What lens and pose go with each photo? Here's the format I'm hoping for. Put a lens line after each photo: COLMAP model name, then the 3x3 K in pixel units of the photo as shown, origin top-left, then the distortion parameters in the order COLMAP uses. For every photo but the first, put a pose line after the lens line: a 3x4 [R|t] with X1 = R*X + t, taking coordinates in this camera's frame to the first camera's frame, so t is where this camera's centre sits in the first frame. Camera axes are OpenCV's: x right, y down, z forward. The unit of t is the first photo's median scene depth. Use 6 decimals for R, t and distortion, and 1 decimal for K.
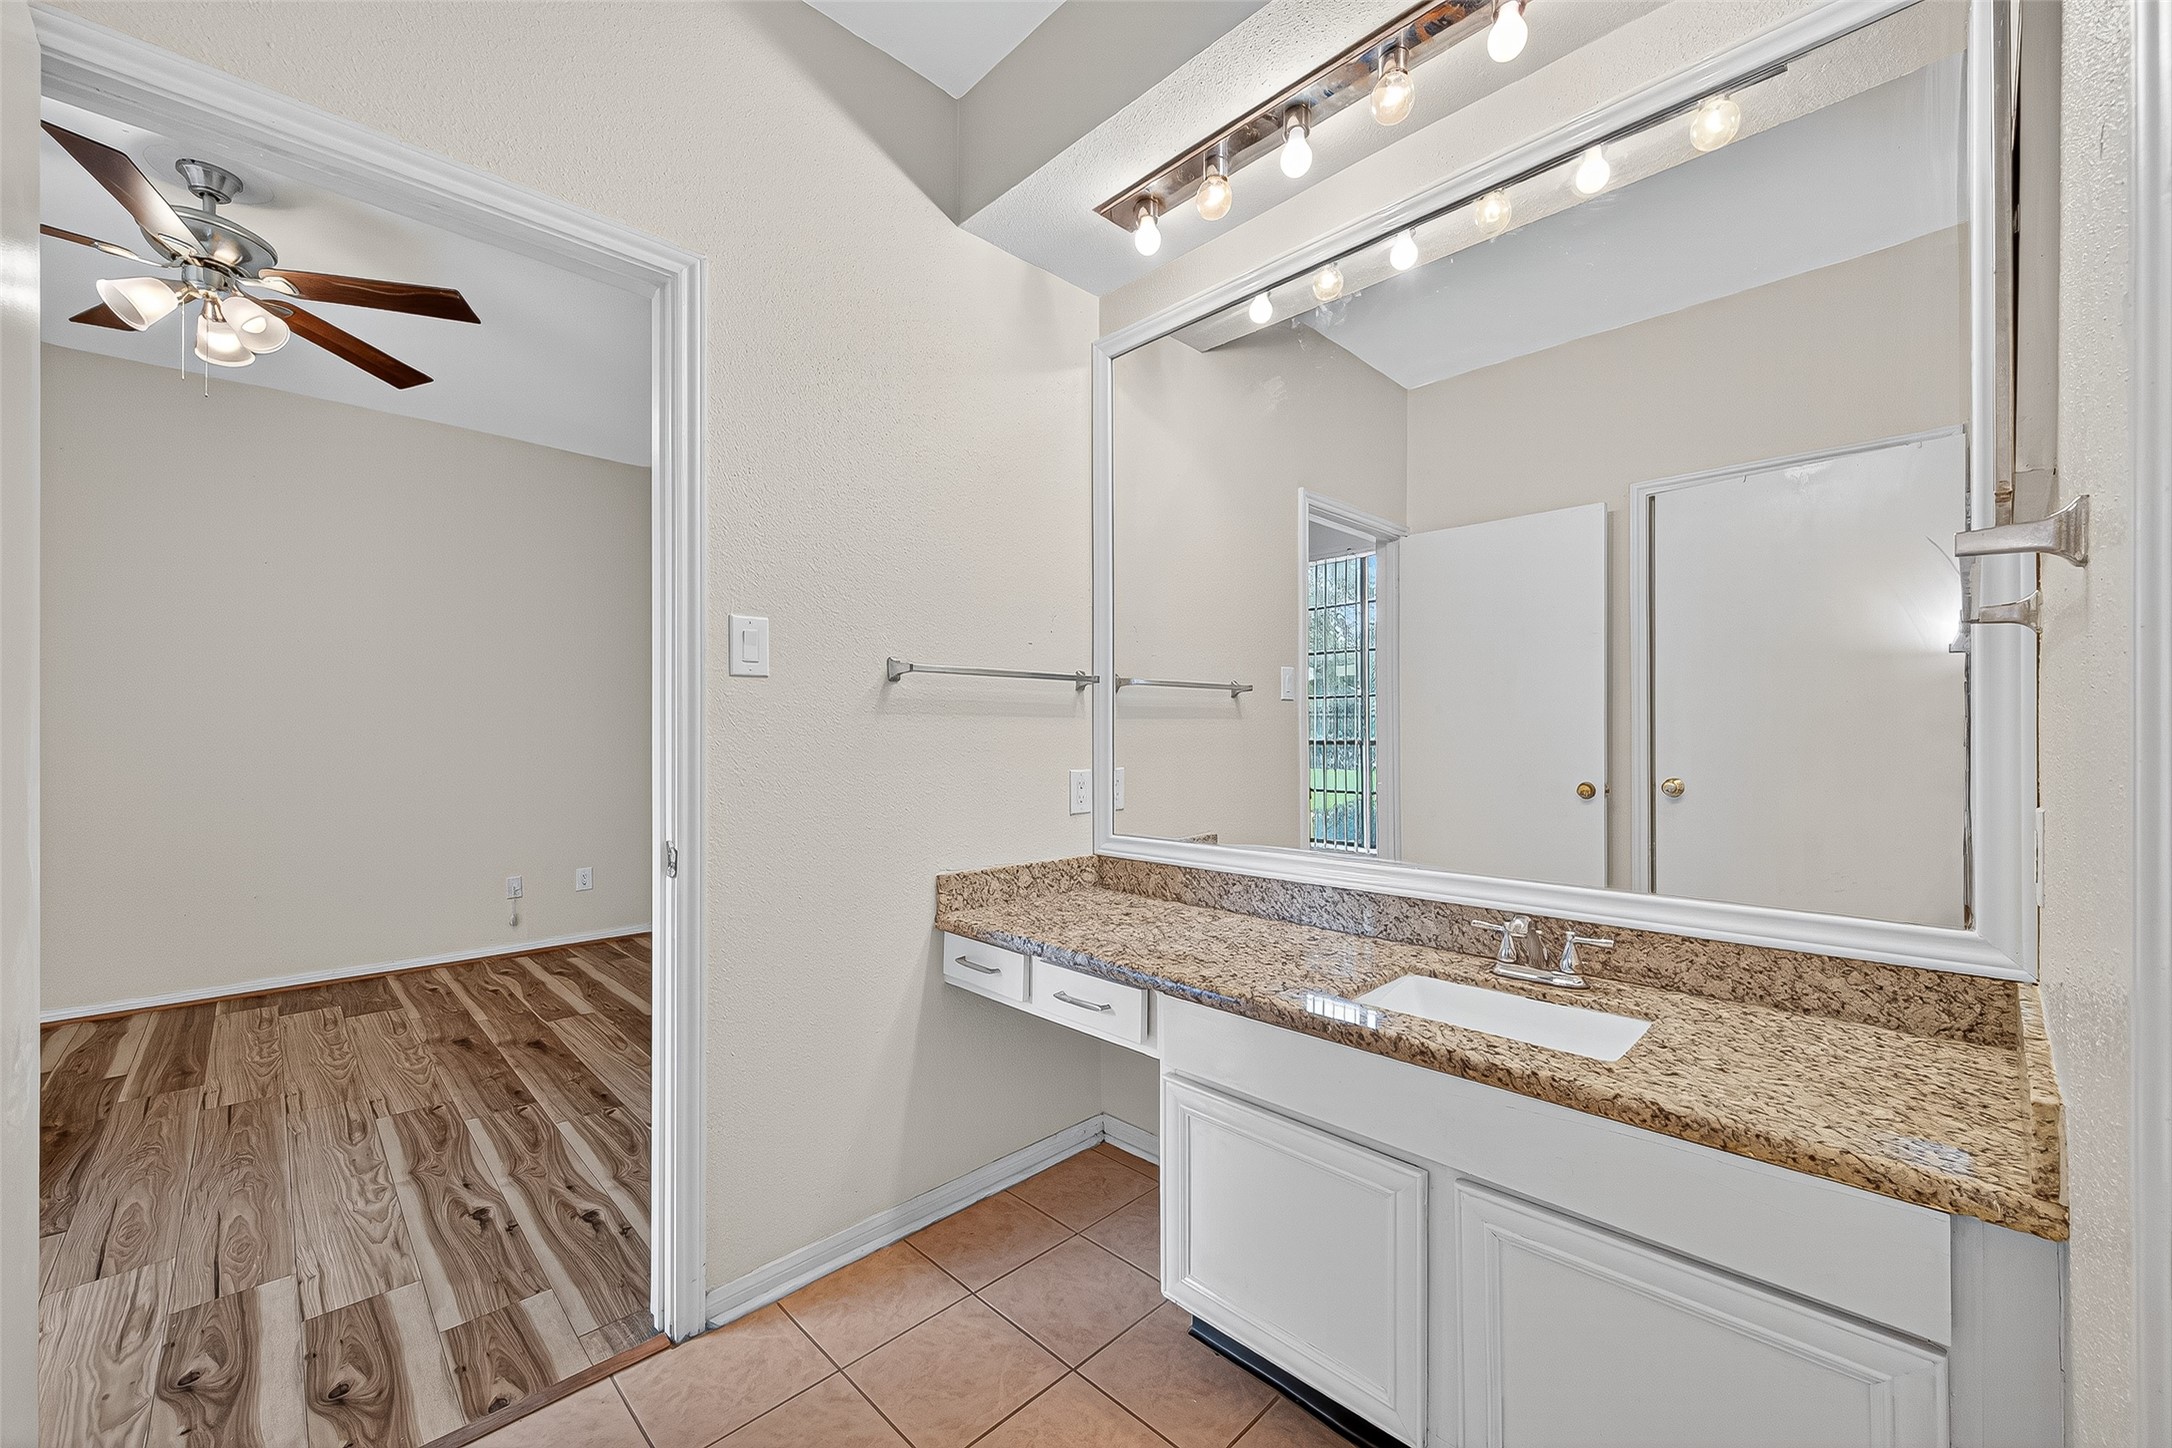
lens RADIAL K [[853.5, 0, 1121.7], [0, 853.5, 756.7], [0, 0, 1]] dist [-0.011557, 0.000258]
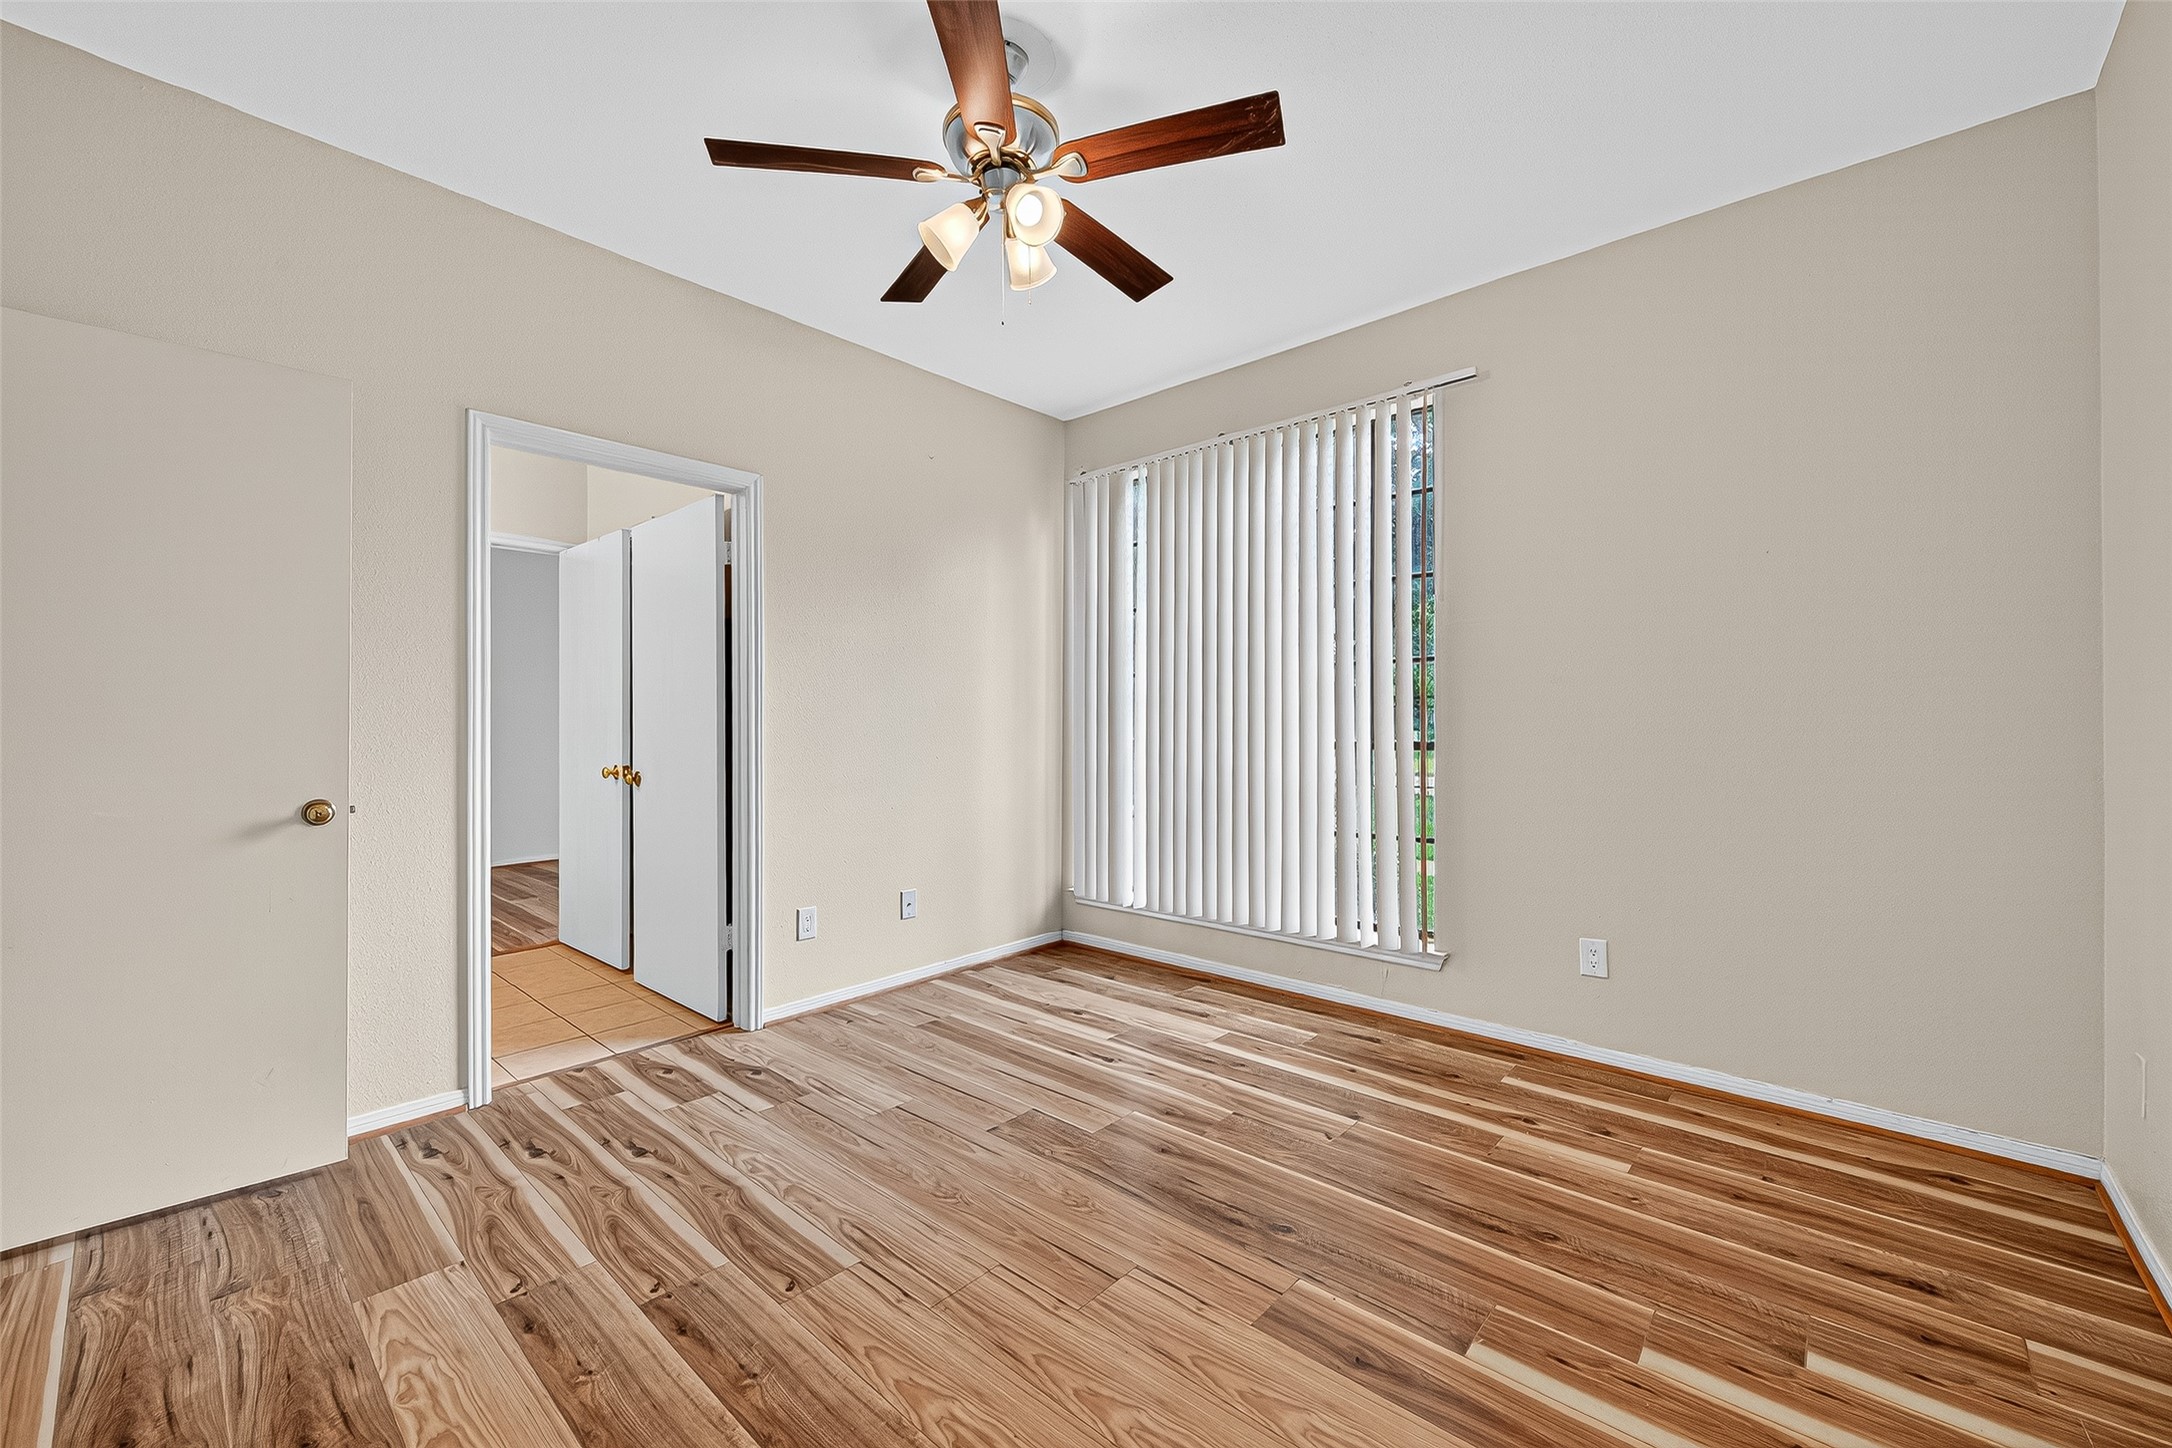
lens RADIAL K [[856.6, 0, 1079.3], [0, 856.6, 723.1], [0, 0, 1]] dist [0.015066, -0.005116]
pose [[-0.999321, 0.002540, -0.036744, -1.205750], [0.001749, 0.999766, 0.021551, -0.043815], [0.036791, 0.021472, -0.999092, 1.992368]]
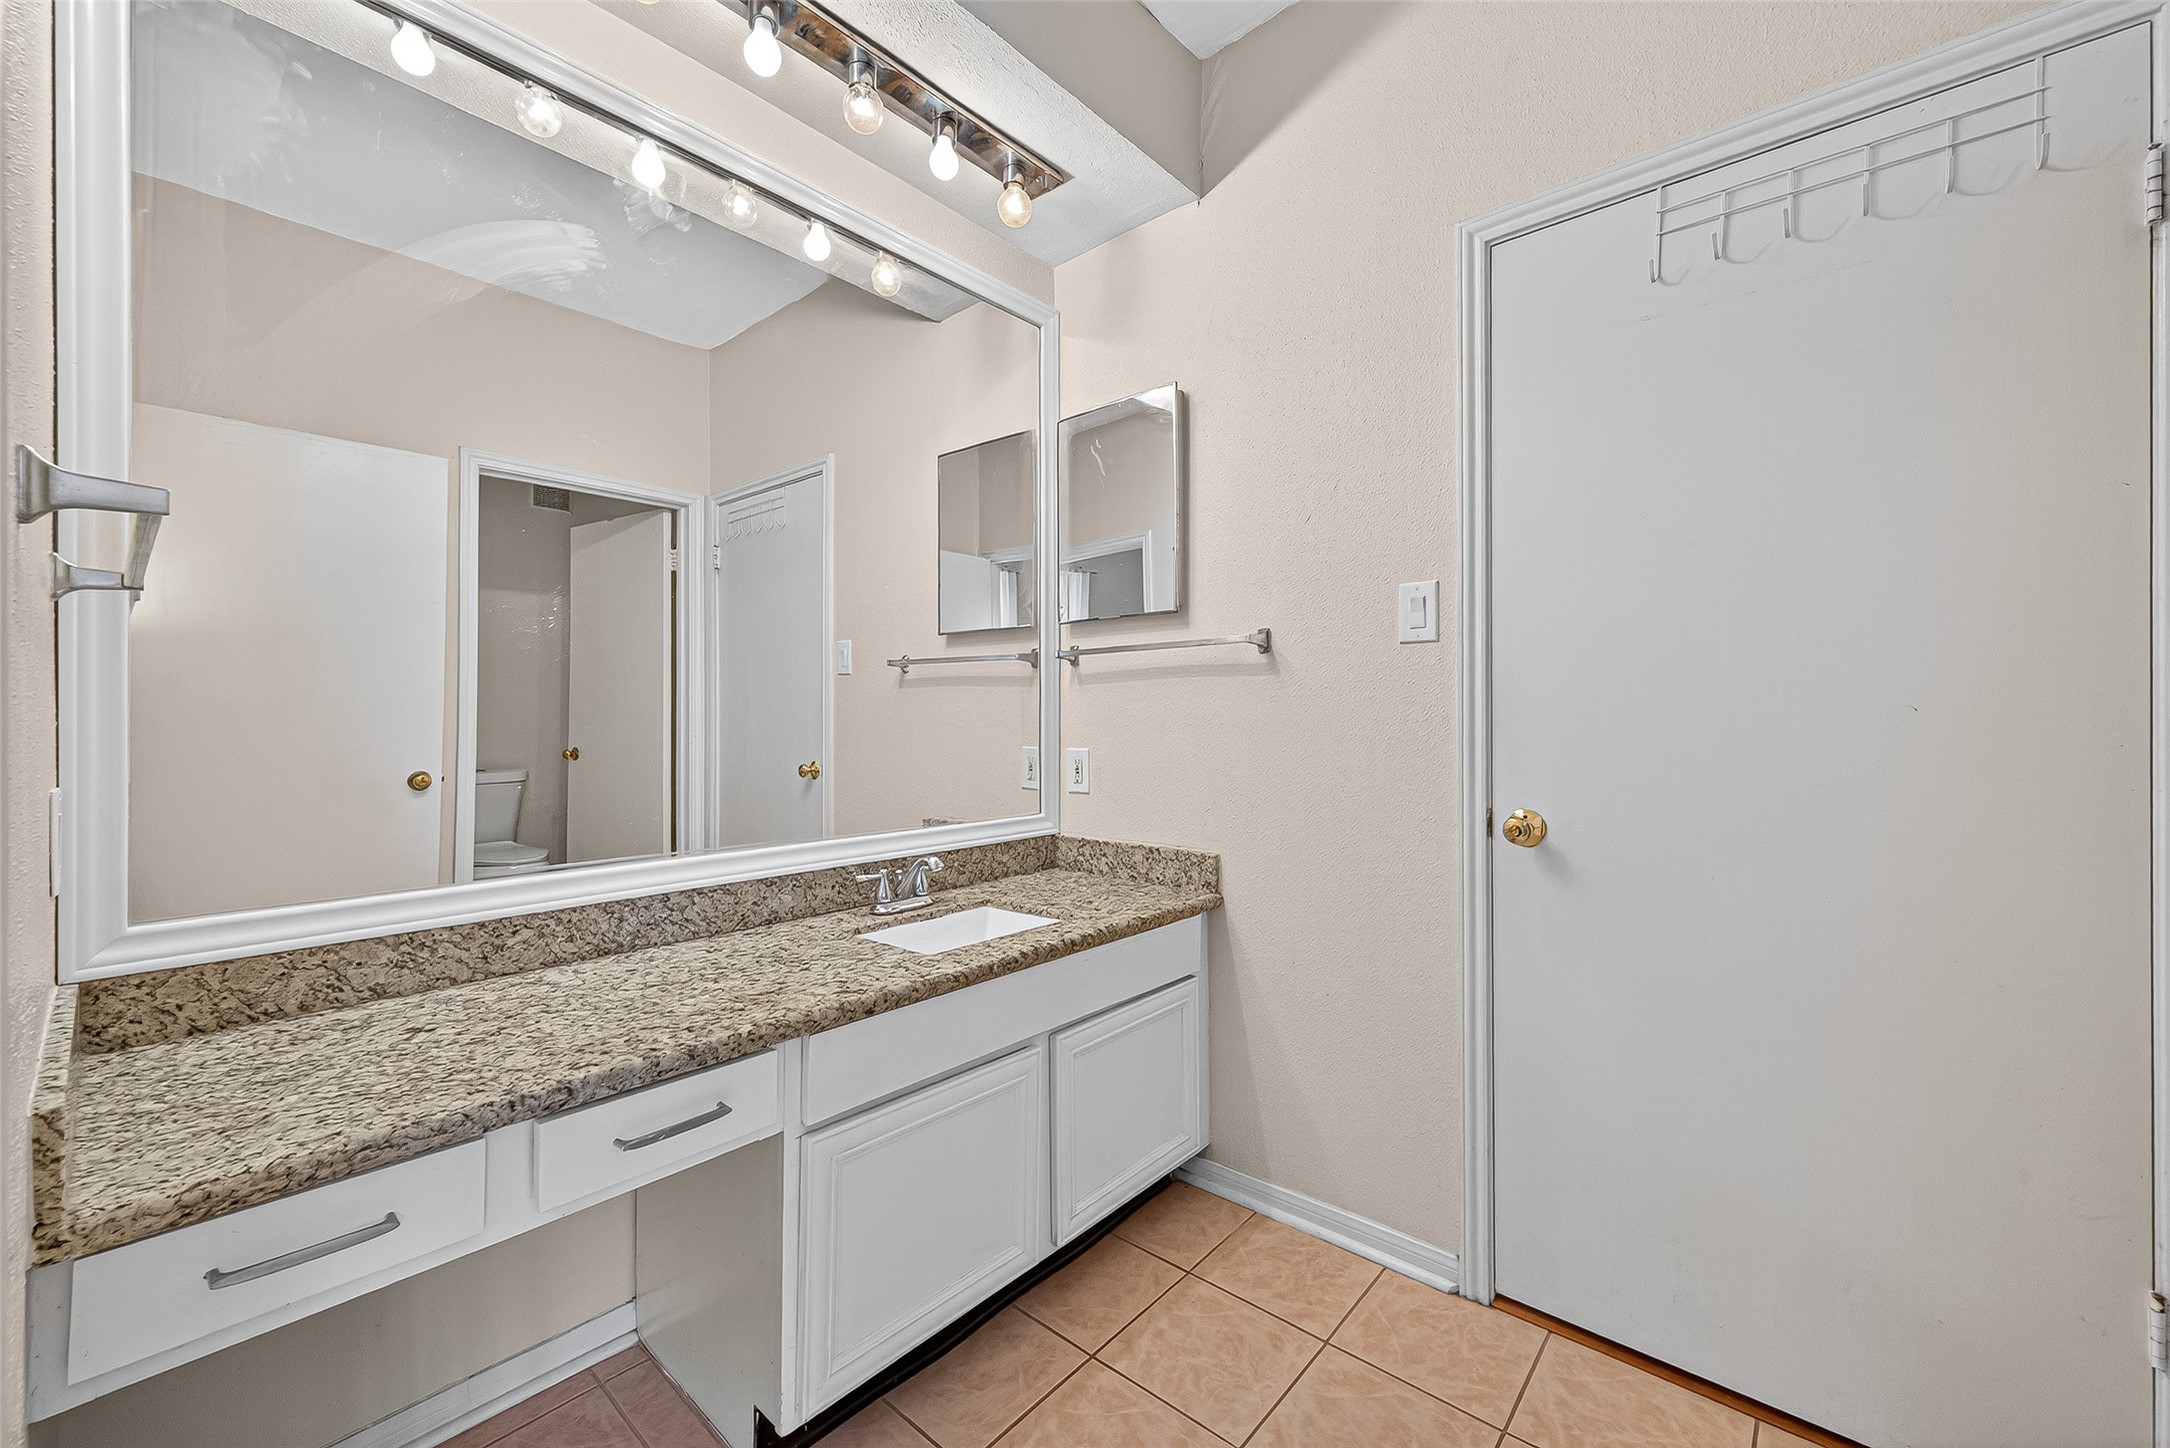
lens RADIAL K [[855.3, 0, 1090.3], [0, 855.3, 726.3], [0, 0, 1]] dist [0.018536, -0.005026]
pose [[-0.054632, -0.013649, 0.998413, -0.550105], [0.021614, 0.999656, 0.014849, -0.013387], [-0.998273, 0.022391, -0.054318, 0.554539]]
